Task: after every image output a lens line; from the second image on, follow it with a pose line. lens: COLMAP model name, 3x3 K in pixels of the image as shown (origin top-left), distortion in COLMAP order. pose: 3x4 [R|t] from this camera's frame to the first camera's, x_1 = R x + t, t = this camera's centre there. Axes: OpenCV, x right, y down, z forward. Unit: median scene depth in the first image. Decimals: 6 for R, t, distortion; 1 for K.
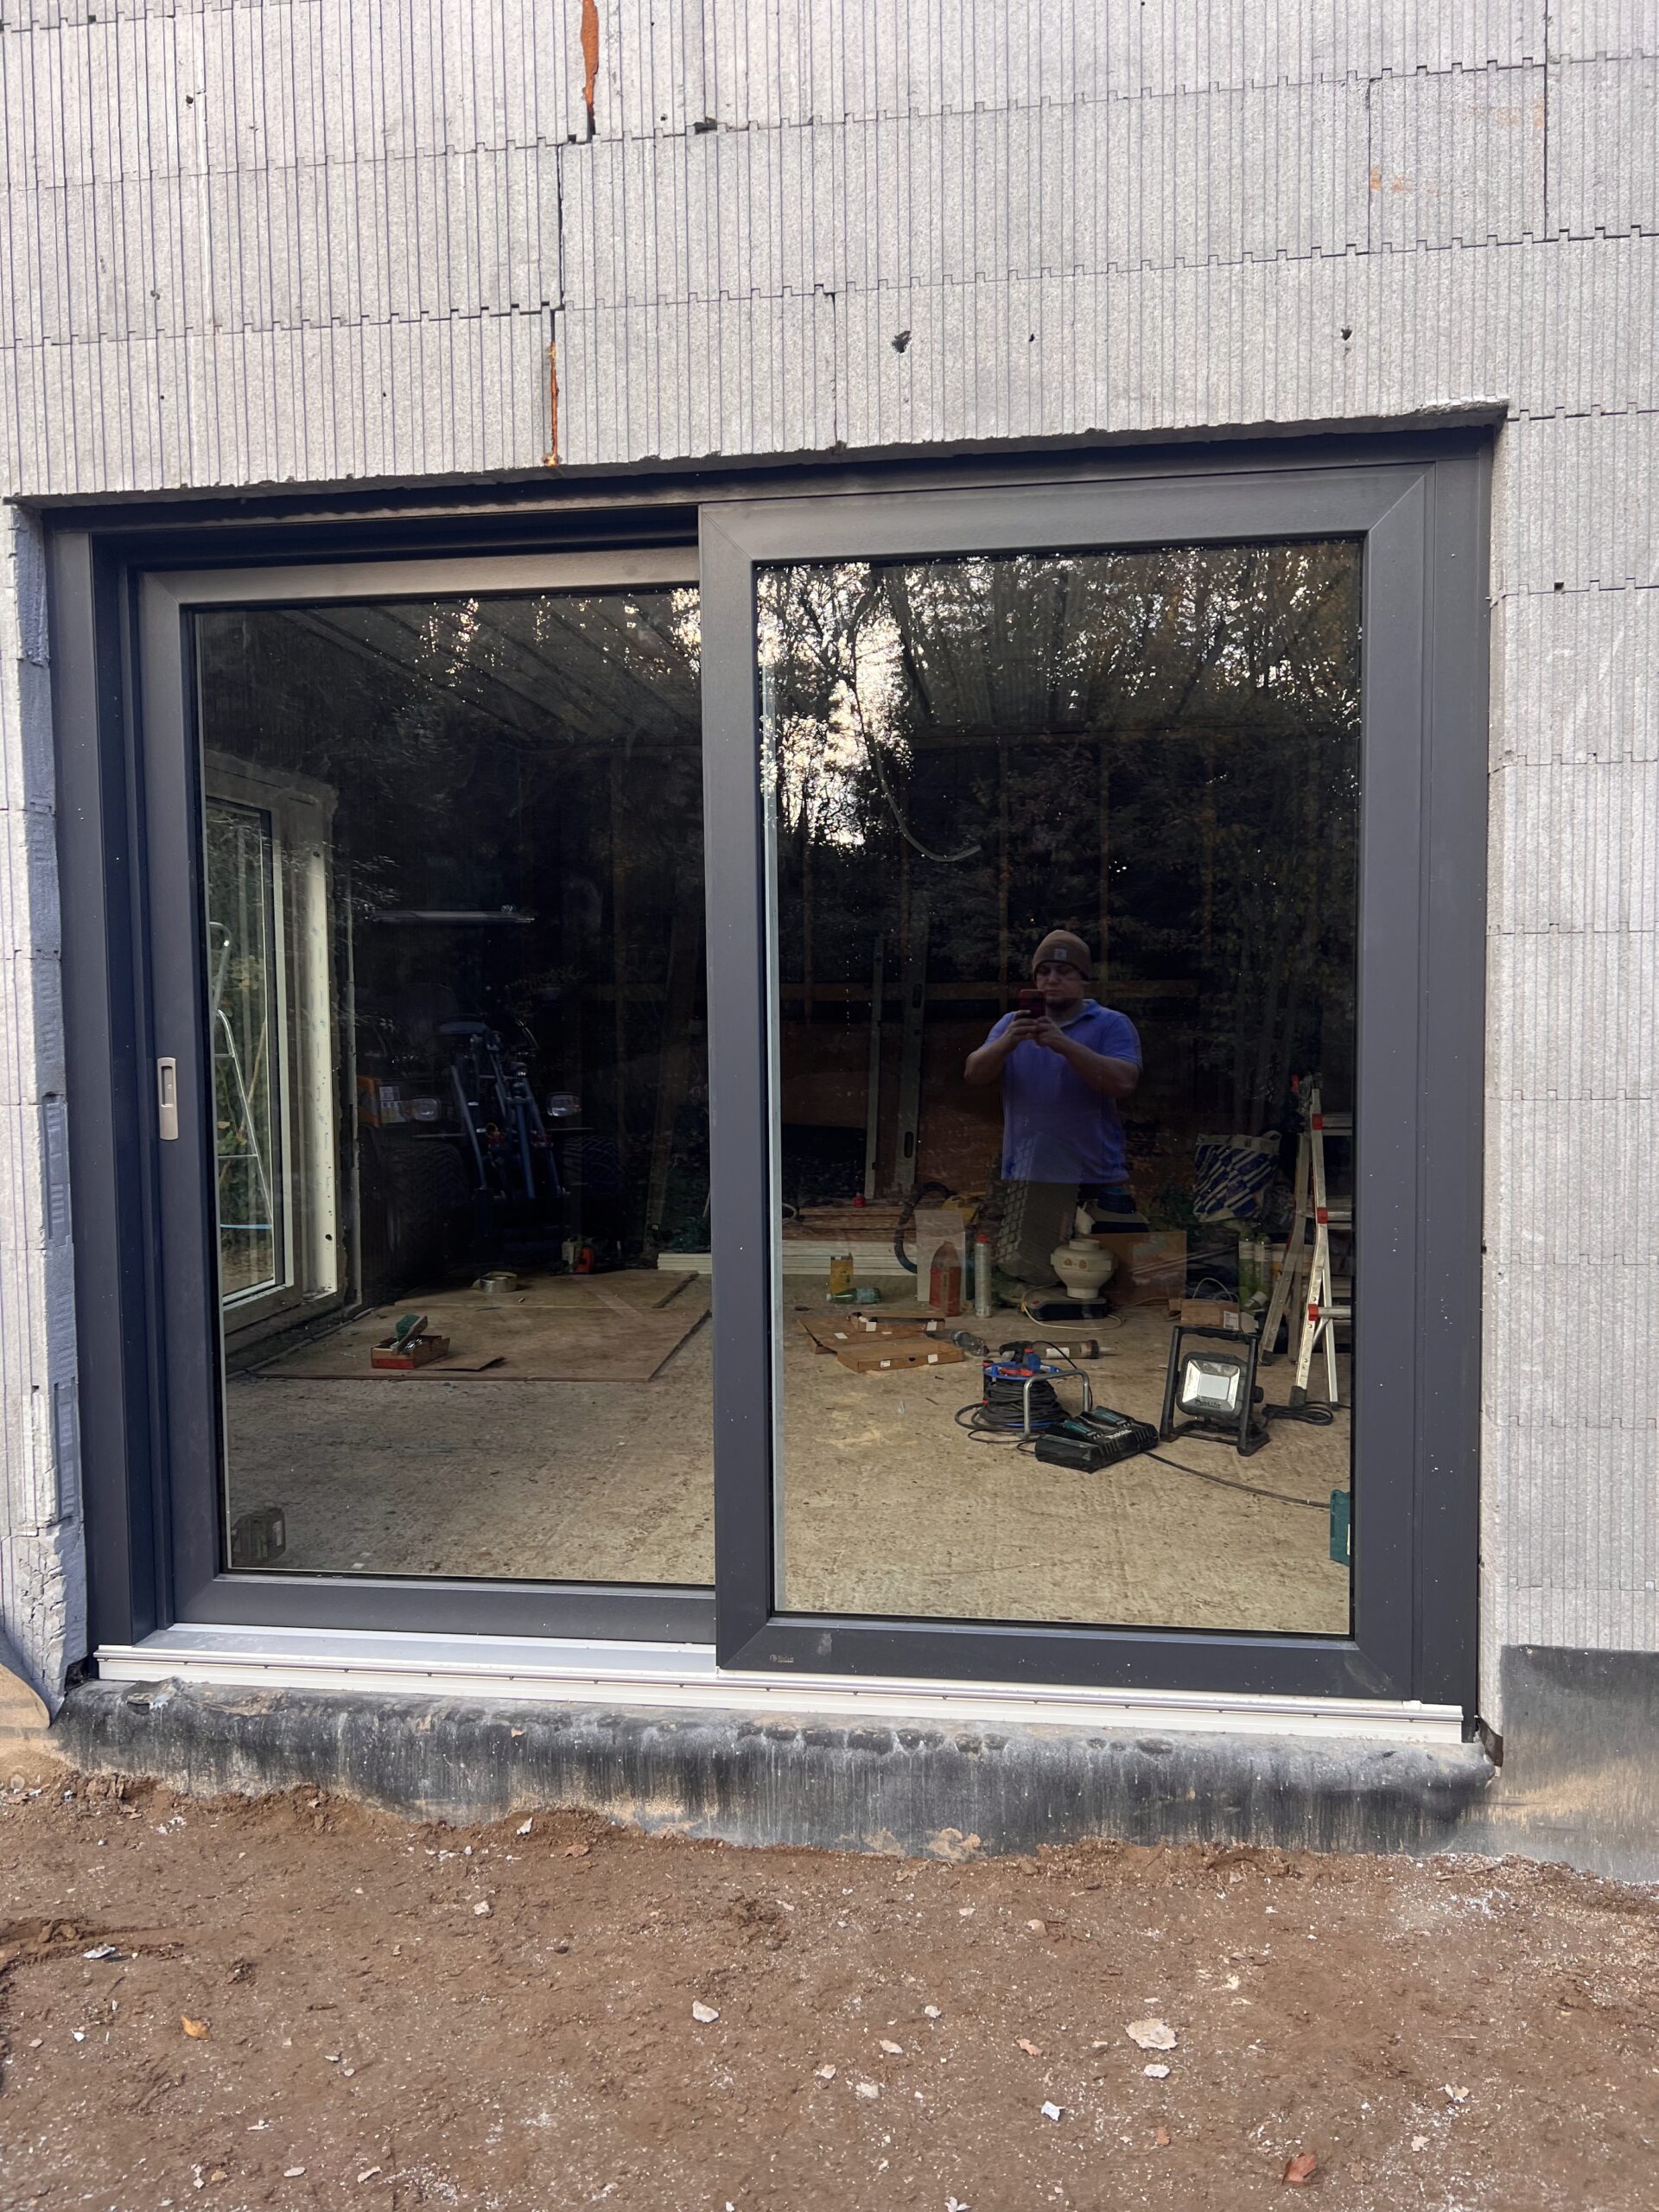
lens RADIAL K [[1741.6, 0, 829.5], [0, 1741.6, 1106.0], [0, 0, 1]] dist [0.012735, 0.009283]
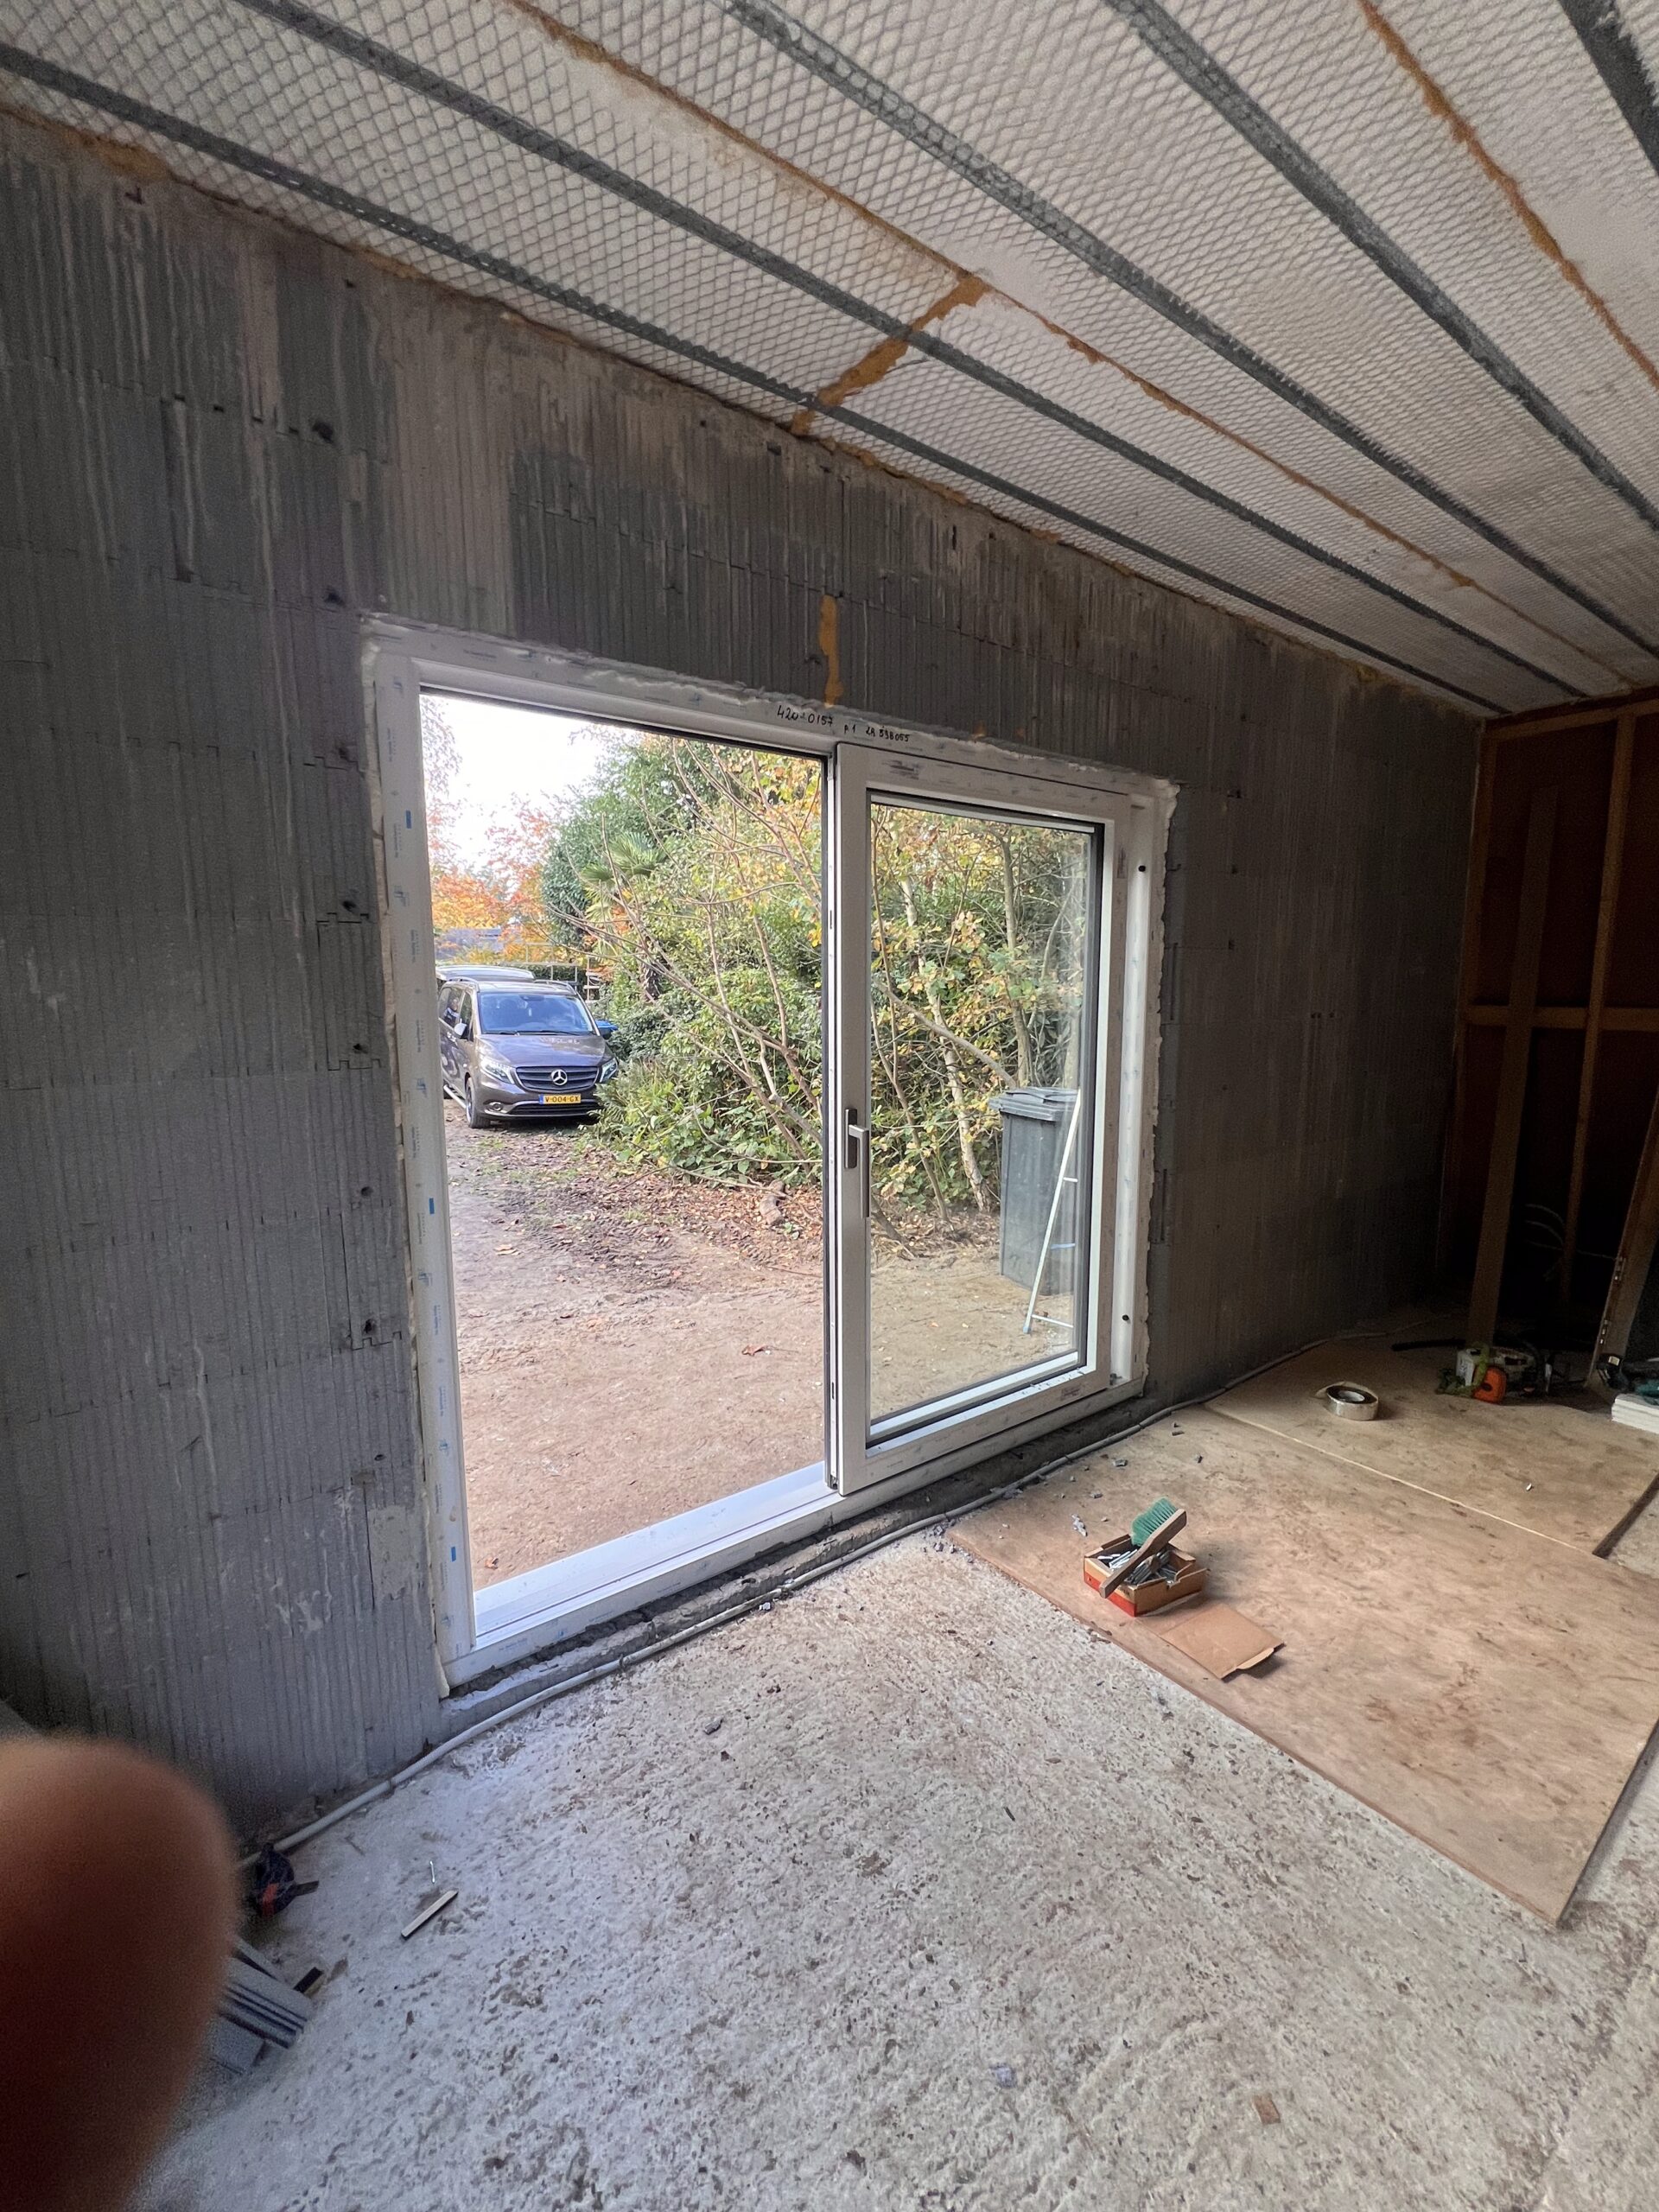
lens RADIAL K [[939.8, 0, 829.5], [0, 939.8, 1106.0], [0, 0, 1]] dist [0.001799, 0.000197]
pose [[0.691868, 0.099082, -0.715194, -0.063984], [-0.041020, 0.994334, 0.098072, -0.068622], [0.720858, -0.038516, 0.692011, 0.565666]]
